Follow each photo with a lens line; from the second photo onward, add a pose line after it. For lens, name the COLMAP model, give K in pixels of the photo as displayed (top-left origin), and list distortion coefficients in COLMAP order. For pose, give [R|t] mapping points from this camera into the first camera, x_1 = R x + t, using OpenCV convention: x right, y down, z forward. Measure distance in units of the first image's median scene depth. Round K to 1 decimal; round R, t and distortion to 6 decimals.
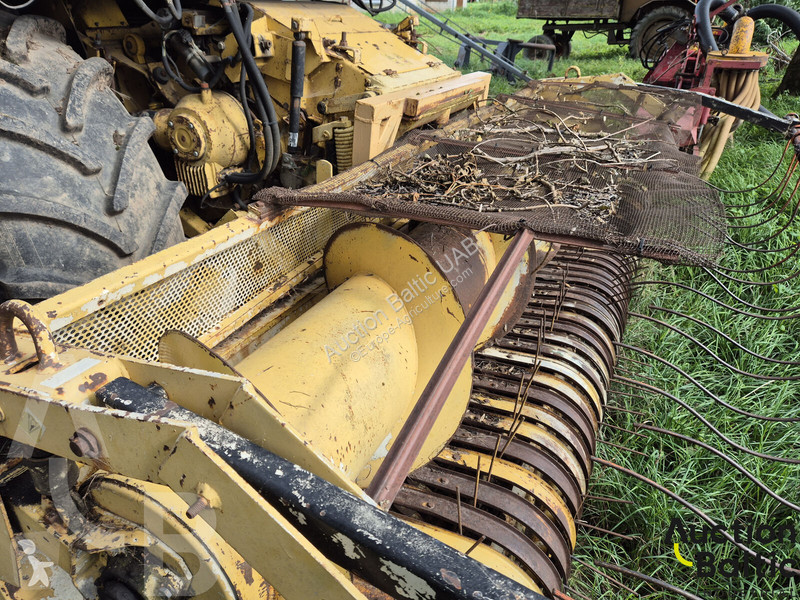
lens RADIAL K [[520.4, 0, 401.3], [0, 520.4, 293.3], [0, 0, 1]] dist [0.001538, -0.011679]
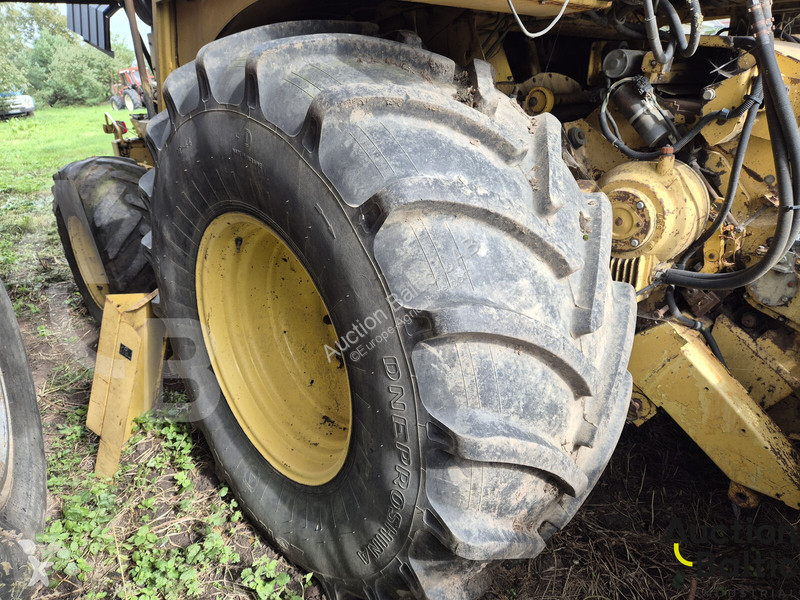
lens RADIAL K [[520.4, 0, 398.2], [0, 520.4, 304.5], [0, 0, 1]] dist [0.001538, -0.011679]
pose [[0.933699, 0.097627, -0.344494, -0.564983], [-0.130398, 0.988754, -0.073220, -0.114577], [0.333471, 0.113286, 0.935929, 0.297297]]
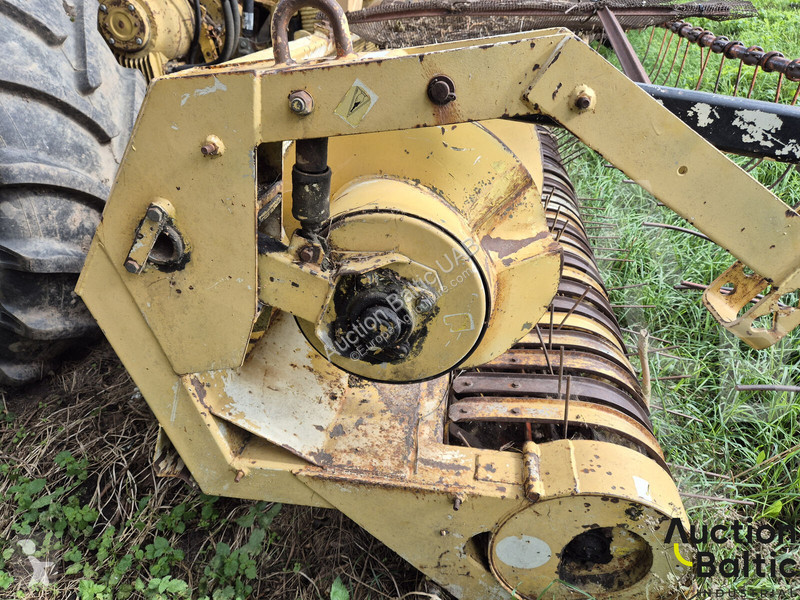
lens RADIAL K [[520.4, 0, 402.0], [0, 520.4, 295.4], [0, 0, 1]] dist [0.001538, -0.011679]
pose [[0.951571, -0.164377, 0.259795, -0.339825], [0.146077, 0.985317, 0.088383, 0.196056], [-0.270508, -0.046153, 0.961611, -0.015077]]
